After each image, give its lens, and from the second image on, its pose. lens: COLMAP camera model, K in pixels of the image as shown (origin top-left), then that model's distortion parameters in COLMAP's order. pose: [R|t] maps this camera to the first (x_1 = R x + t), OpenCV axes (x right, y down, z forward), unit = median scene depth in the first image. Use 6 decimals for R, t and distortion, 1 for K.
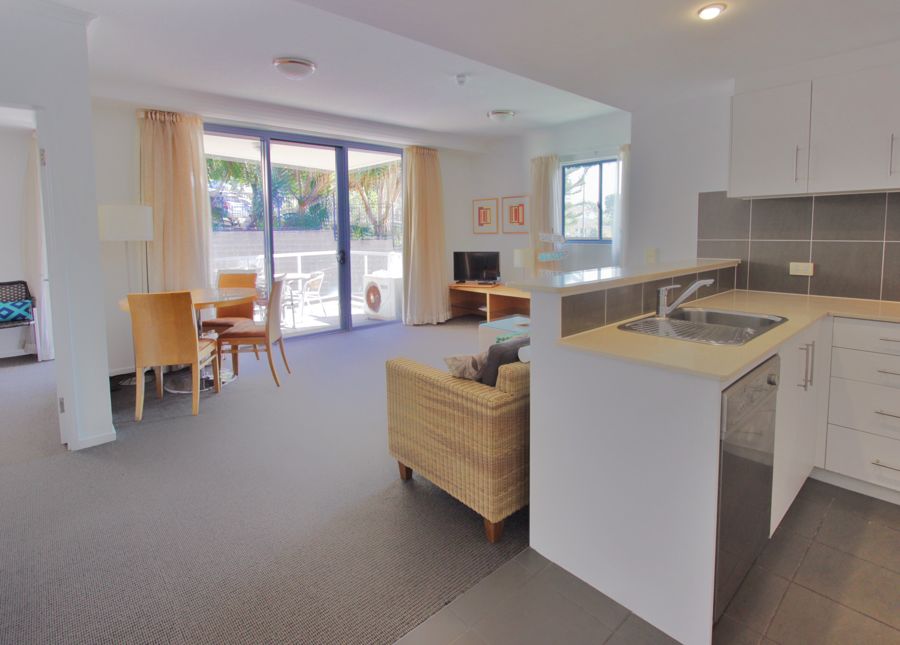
lens RADIAL K [[472.8, 0, 501.7], [0, 472.8, 308.9], [0, 0, 1]] dist [-0.018401, 0.000295]
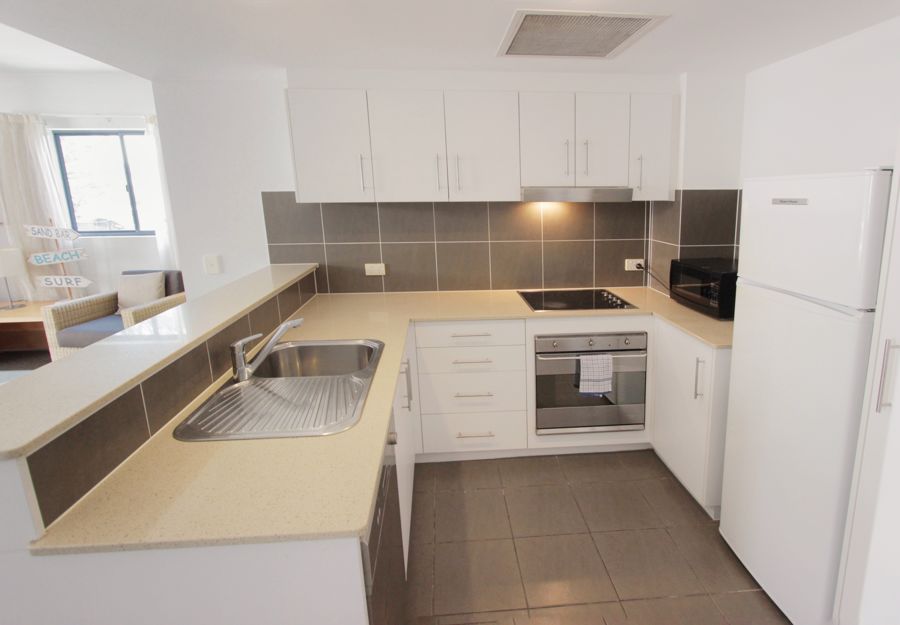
lens RADIAL K [[408.6, 0, 473.2], [0, 408.6, 279.7], [0, 0, 1]] dist [-0.001654, -0.000537]
pose [[0.645996, -0.146884, 0.749075, 0.052196], [0.115588, 0.988819, 0.094213, -0.073742], [-0.754538, 0.025723, 0.655752, 0.136600]]
